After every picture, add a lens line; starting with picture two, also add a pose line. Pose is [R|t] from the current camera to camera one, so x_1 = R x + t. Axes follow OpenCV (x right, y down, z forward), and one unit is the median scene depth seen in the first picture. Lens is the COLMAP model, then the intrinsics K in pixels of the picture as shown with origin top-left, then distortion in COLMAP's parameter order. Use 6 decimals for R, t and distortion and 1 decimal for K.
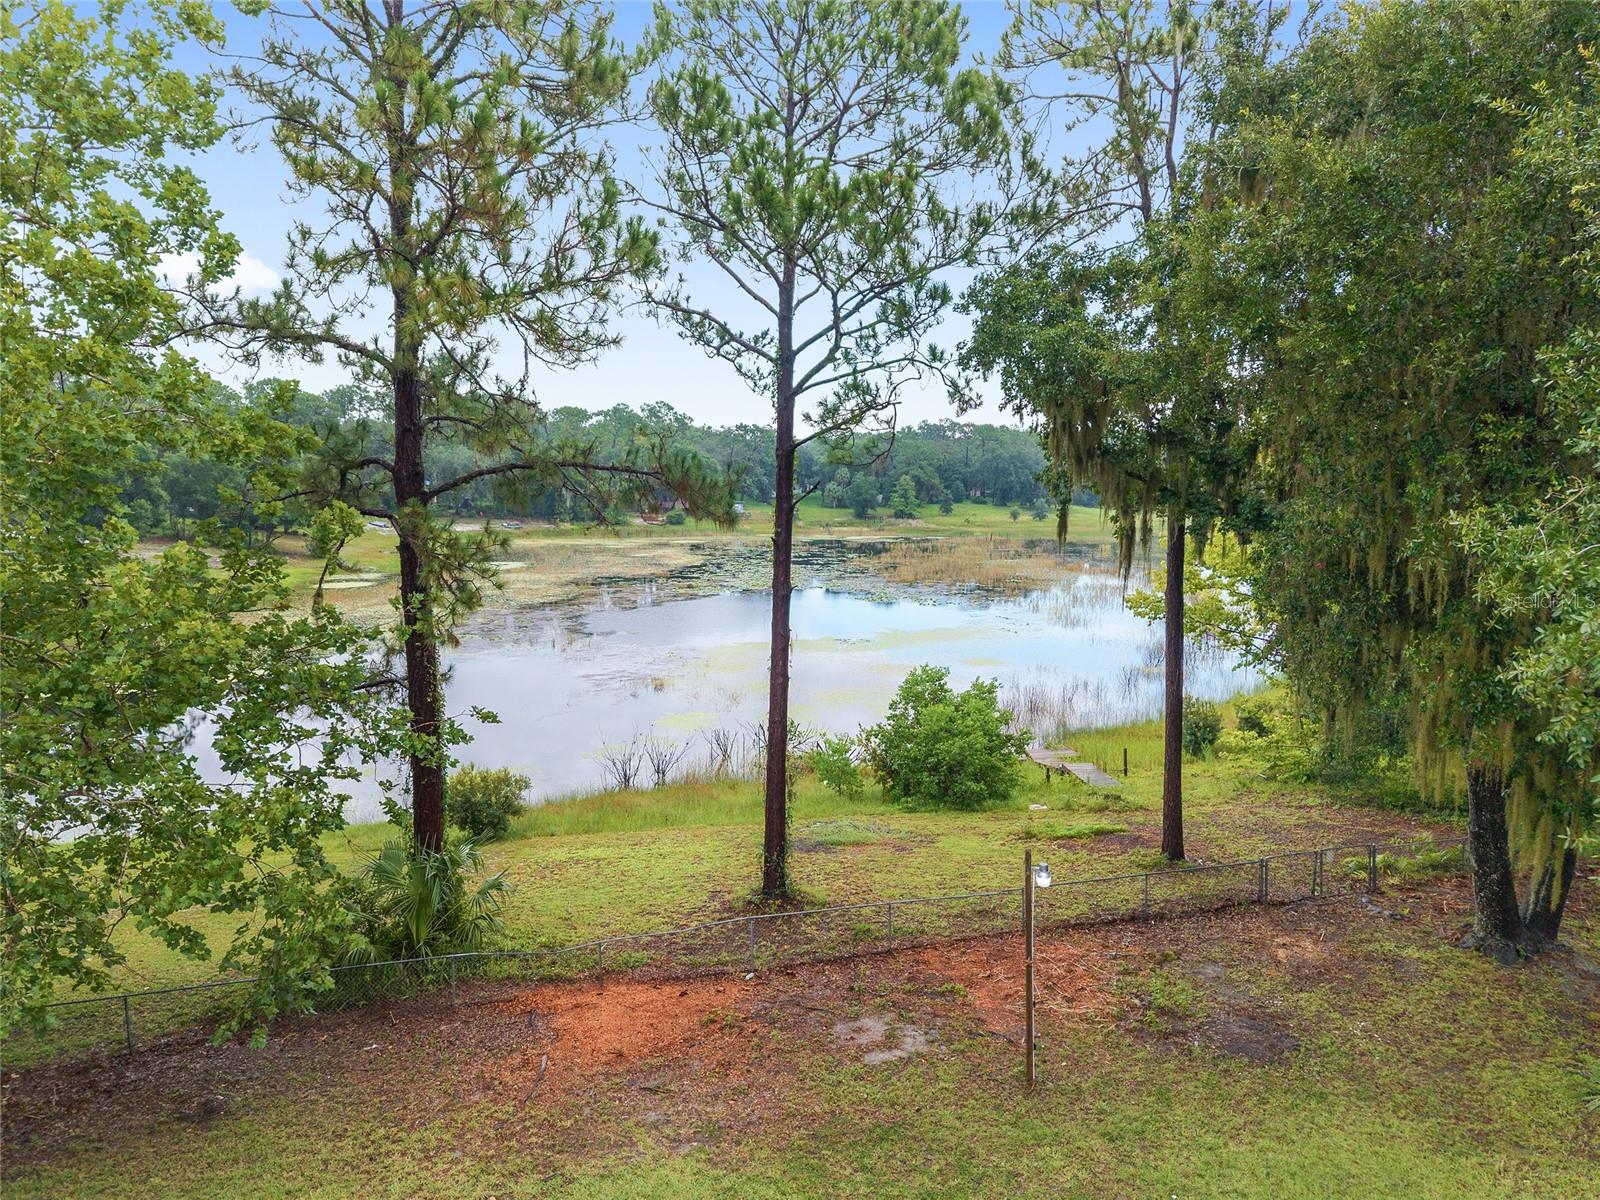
lens RADIAL K [[1074.9, 0, 786.5], [0, 1074.9, 607.0], [0, 0, 1]] dist [0.035571, -0.030130]
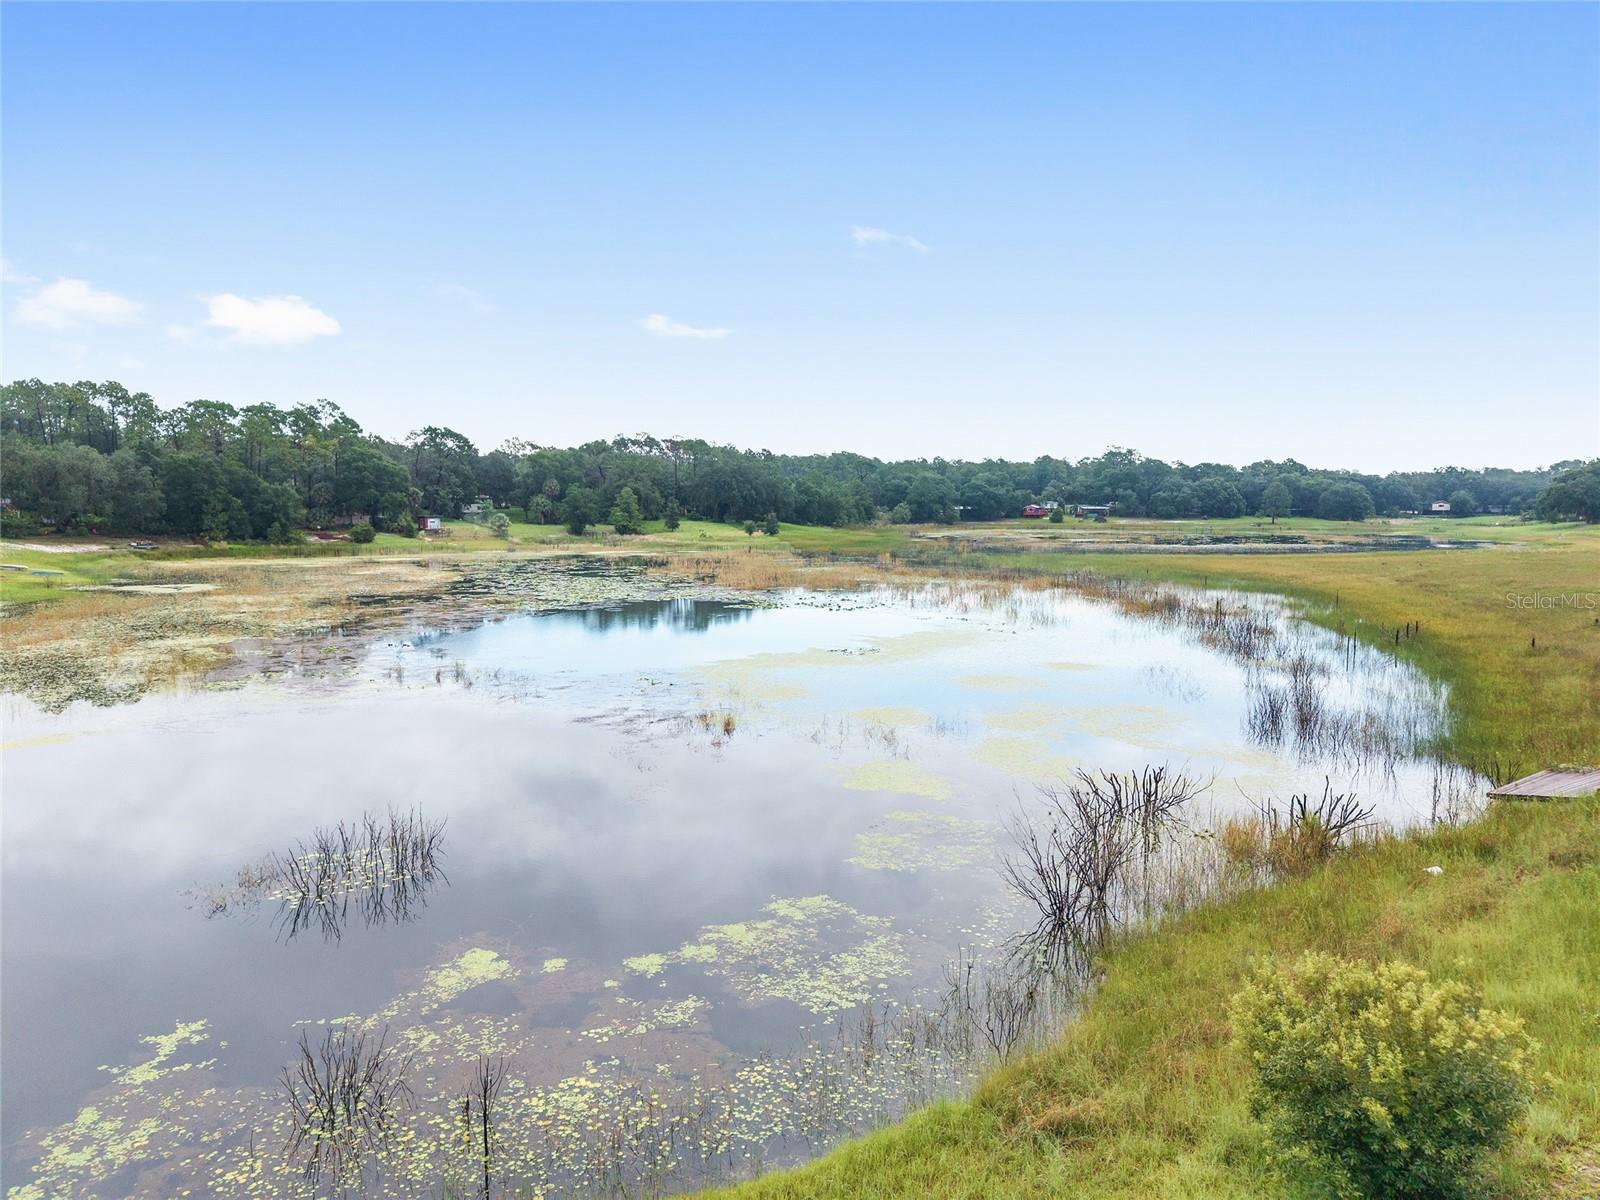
lens RADIAL K [[1074.9, 0, 787.7], [0, 1074.9, 599.3], [0, 0, 1]] dist [0.035571, -0.030130]
pose [[0.934888, -0.031555, 0.353538, -0.934920], [0.044929, 0.998549, -0.029686, 0.055328], [-0.352088, 0.043637, 0.934949, 1.136253]]
